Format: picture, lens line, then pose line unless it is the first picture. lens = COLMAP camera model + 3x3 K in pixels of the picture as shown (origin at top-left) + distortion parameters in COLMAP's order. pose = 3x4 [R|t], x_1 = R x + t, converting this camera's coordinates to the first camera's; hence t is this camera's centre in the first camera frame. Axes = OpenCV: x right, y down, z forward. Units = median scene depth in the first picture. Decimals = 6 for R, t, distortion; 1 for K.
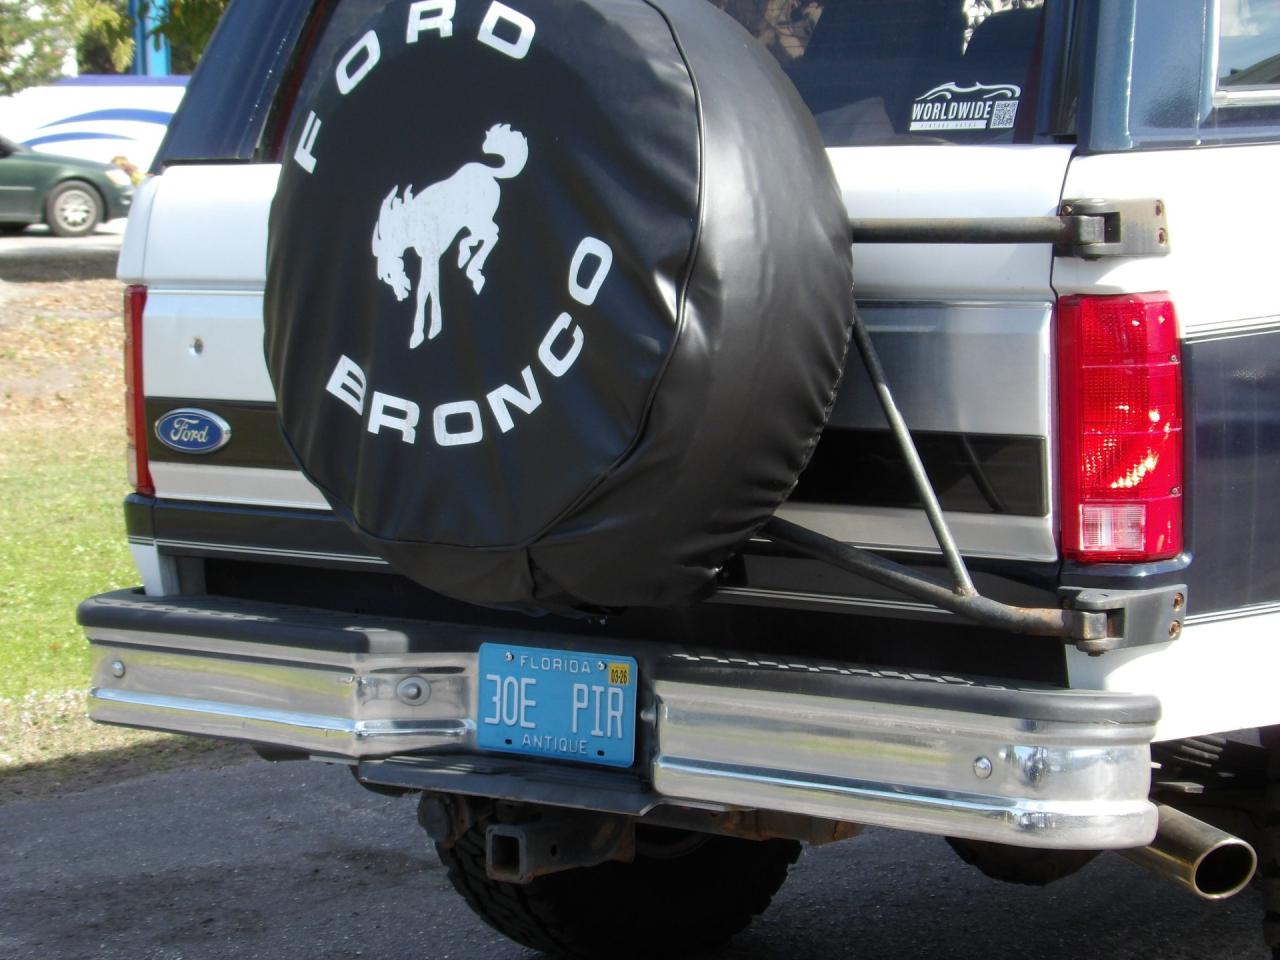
lens RADIAL K [[3585.1, 0, 640.0], [0, 3585.1, 480.0], [0, 0, 1]] dist [0.444930, 0.068156]
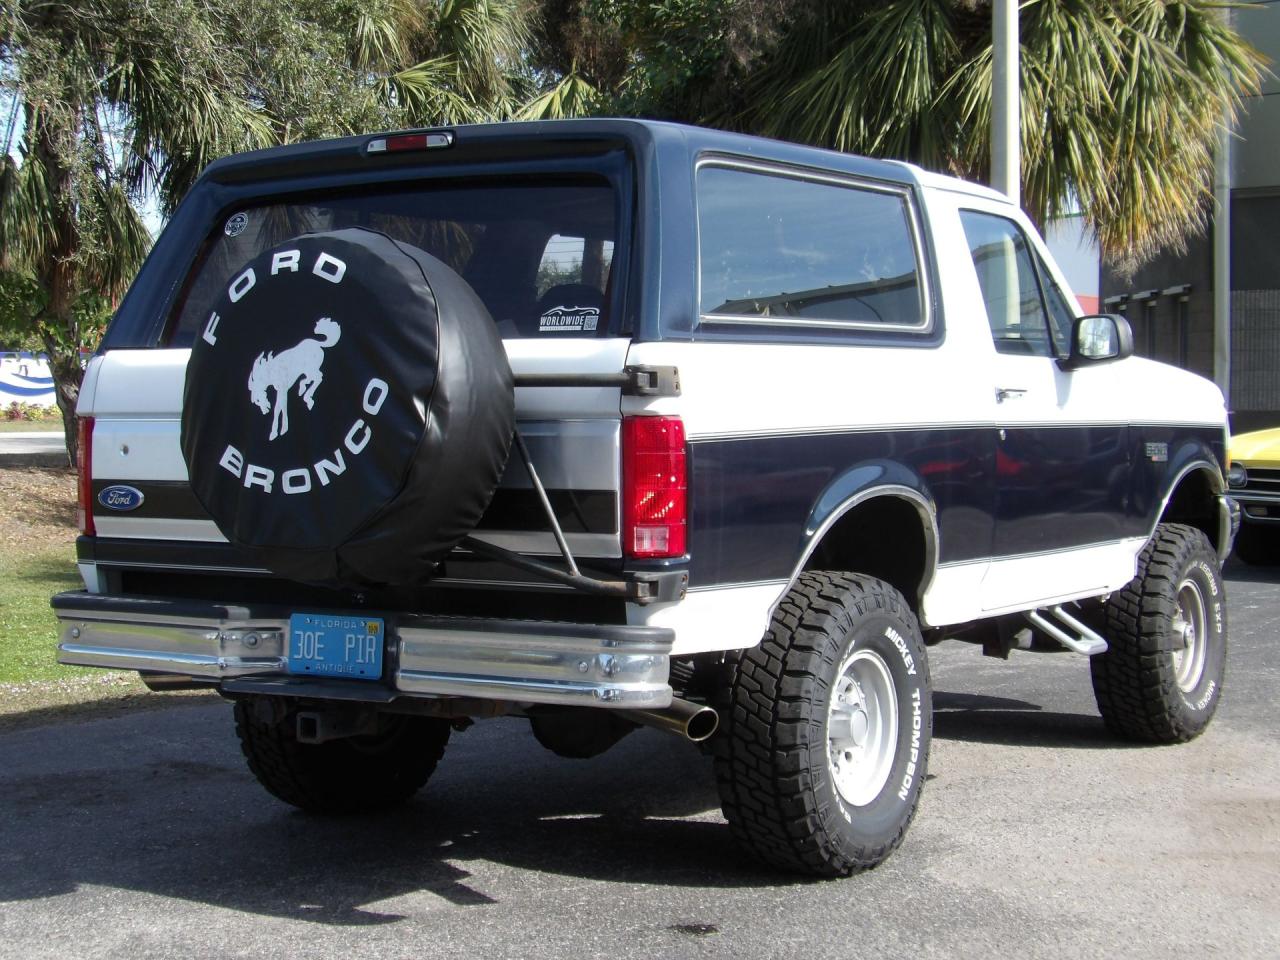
lens RADIAL K [[2232.9, 0, 640.0], [0, 2232.9, 480.0], [0, 0, 1]] dist [-0.049812, 0.132308]
pose [[0.984954, 0.014233, 0.172230, -0.074167], [-0.003830, 0.998156, -0.060580, 0.051561], [-0.172774, 0.059009, 0.983192, -0.141768]]
